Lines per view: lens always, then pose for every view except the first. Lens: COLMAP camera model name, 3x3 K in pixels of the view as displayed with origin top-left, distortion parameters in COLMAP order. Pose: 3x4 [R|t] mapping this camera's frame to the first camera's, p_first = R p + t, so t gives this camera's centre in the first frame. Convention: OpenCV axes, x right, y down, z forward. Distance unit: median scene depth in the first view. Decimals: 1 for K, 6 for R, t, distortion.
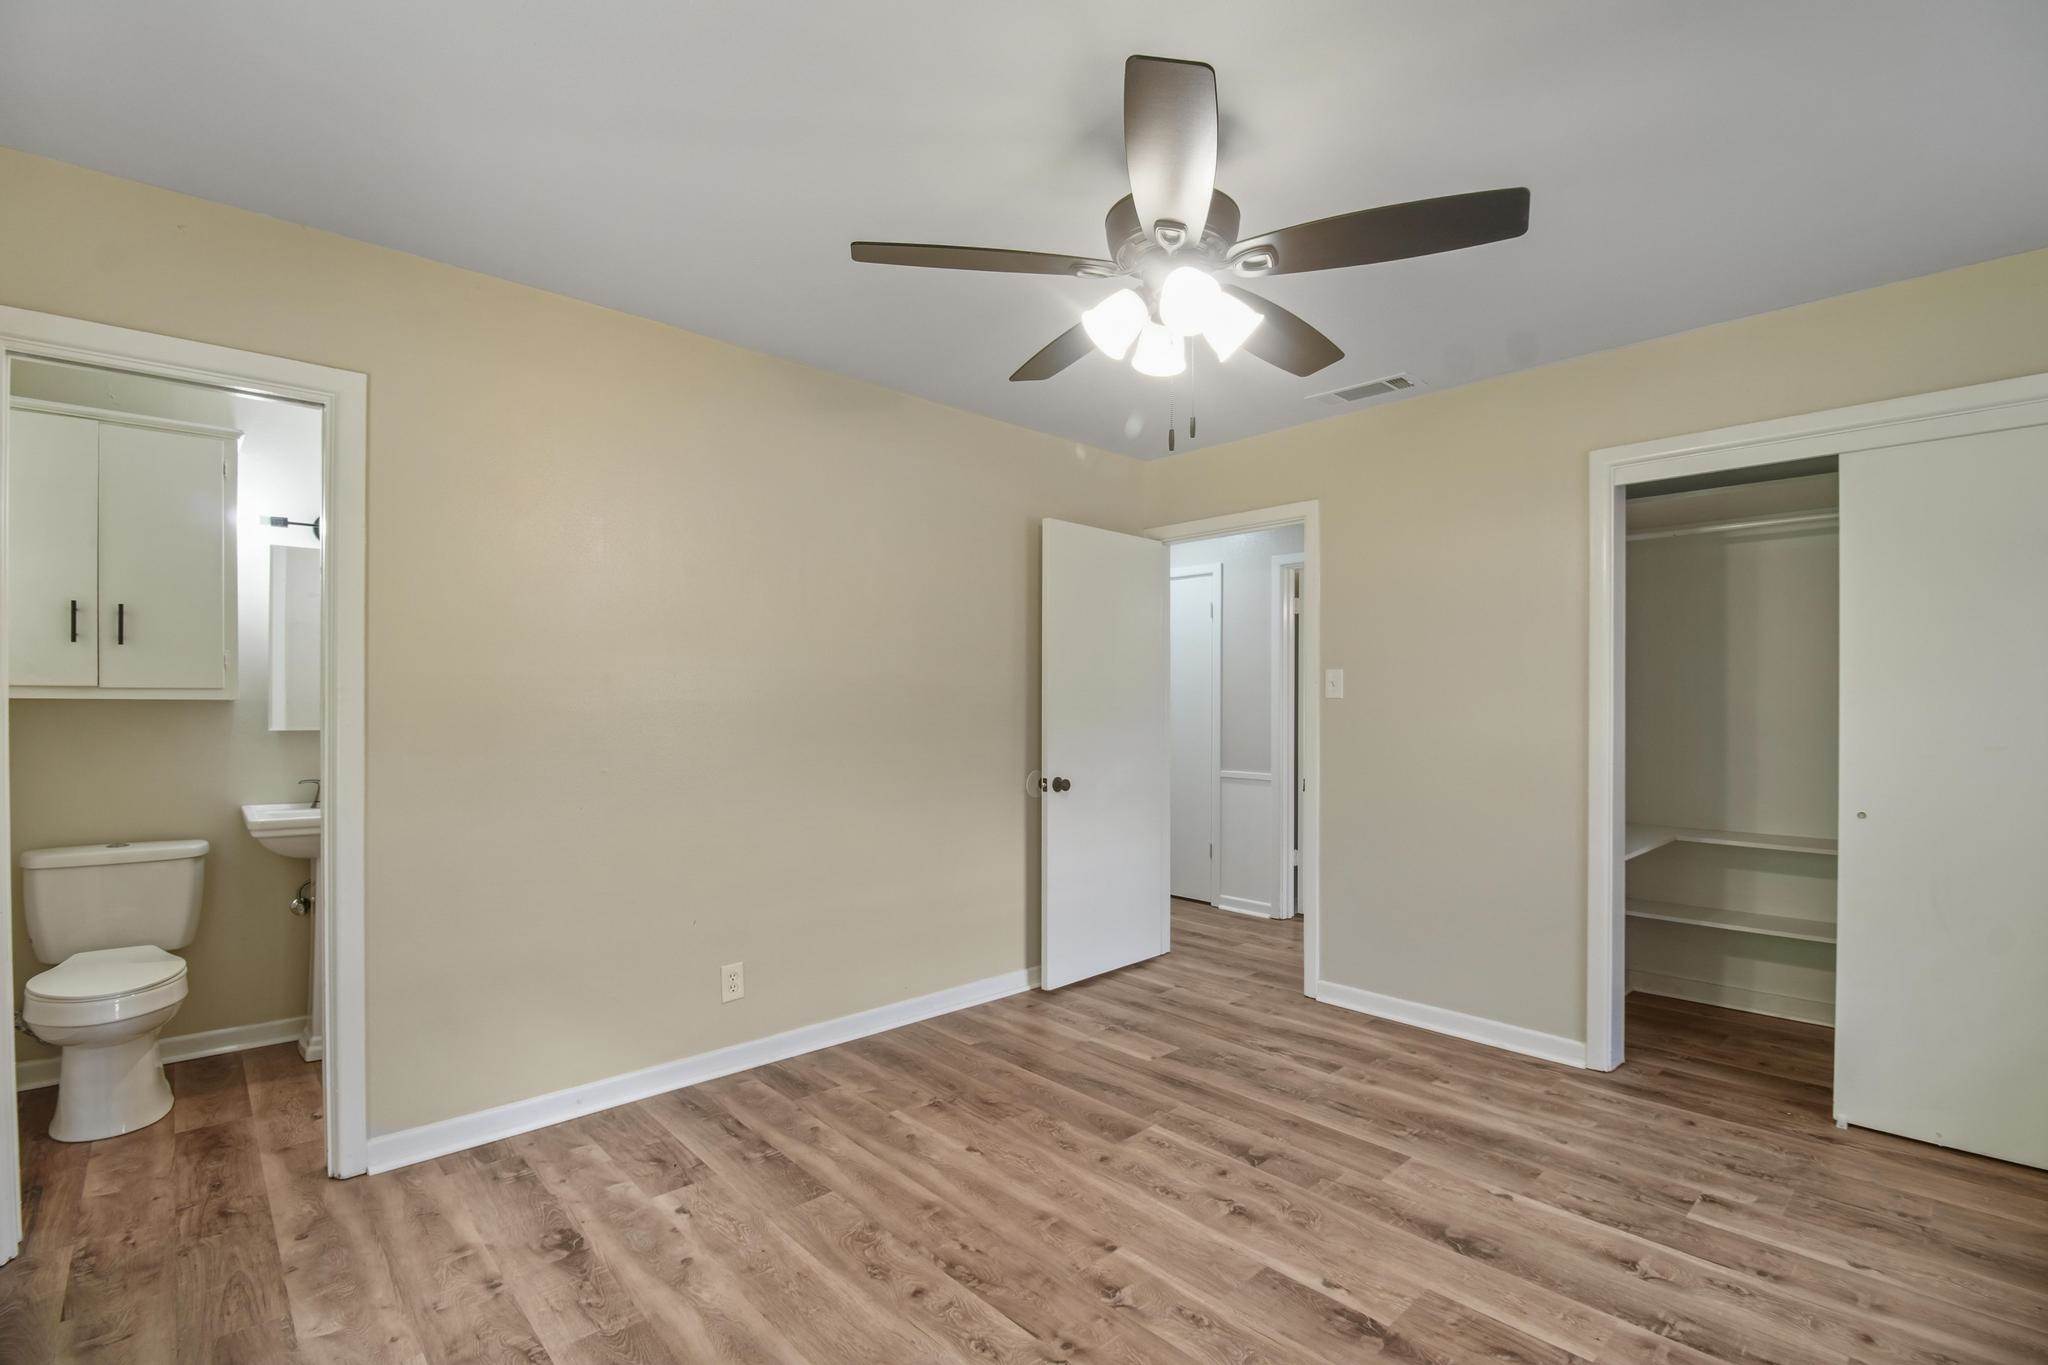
lens RADIAL K [[933.1, 0, 1015.2], [0, 933.1, 693.2], [0, 0, 1]] dist [0.002238, -0.014985]
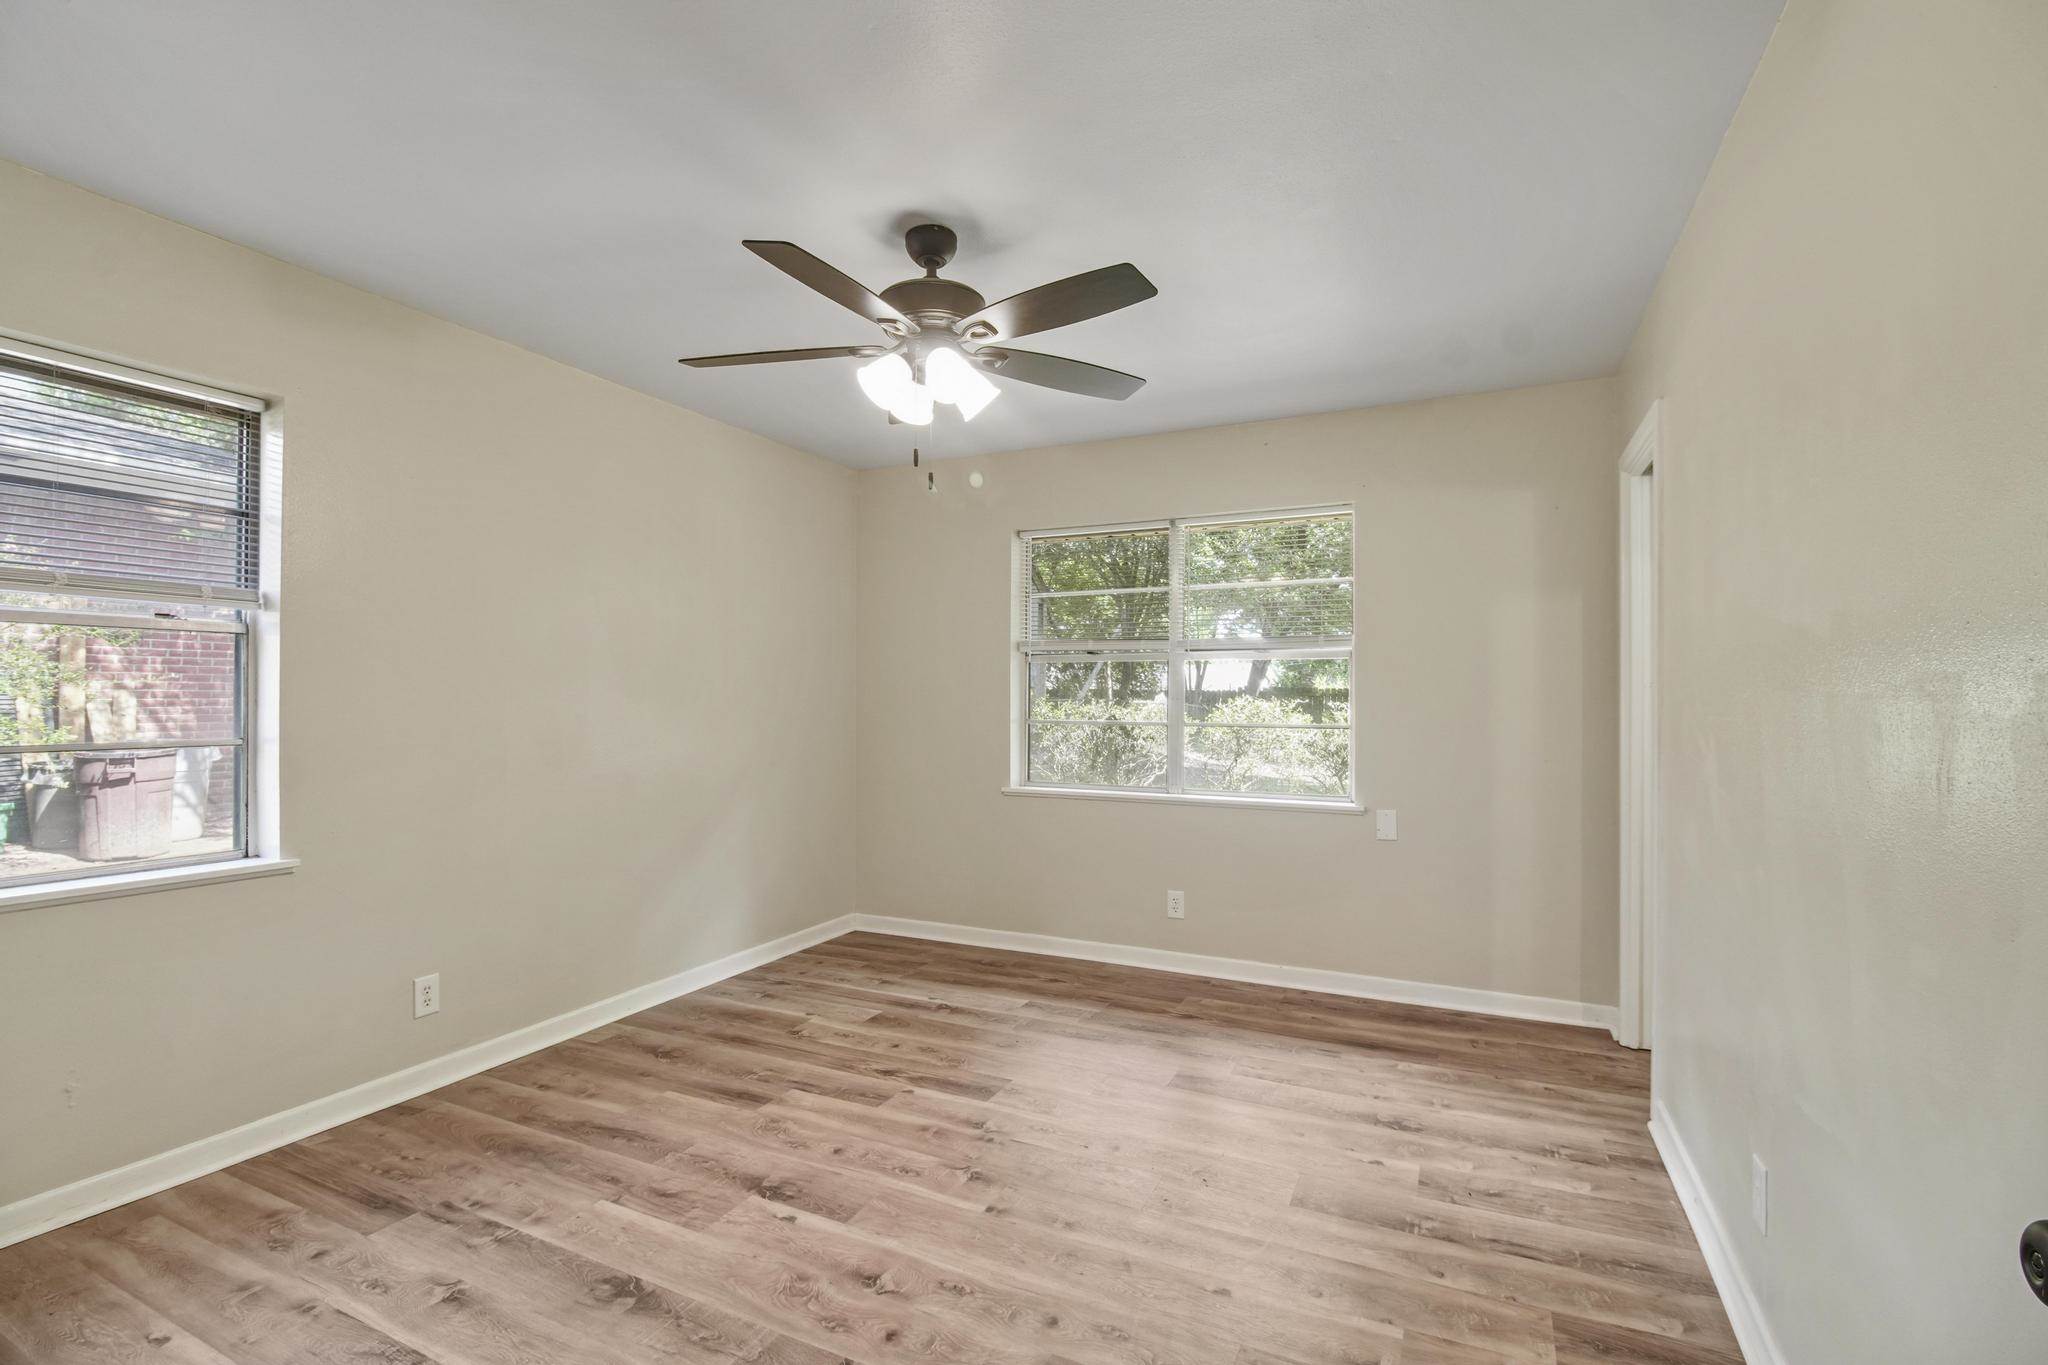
lens RADIAL K [[933.1, 0, 1015.2], [0, 933.1, 693.2], [0, 0, 1]] dist [0.002238, -0.014985]
pose [[-0.930071, -0.007025, -0.367313, 0.460701], [-0.000220, 0.999828, -0.018565, 0.030358], [0.367380, -0.017186, -0.929912, 1.967821]]
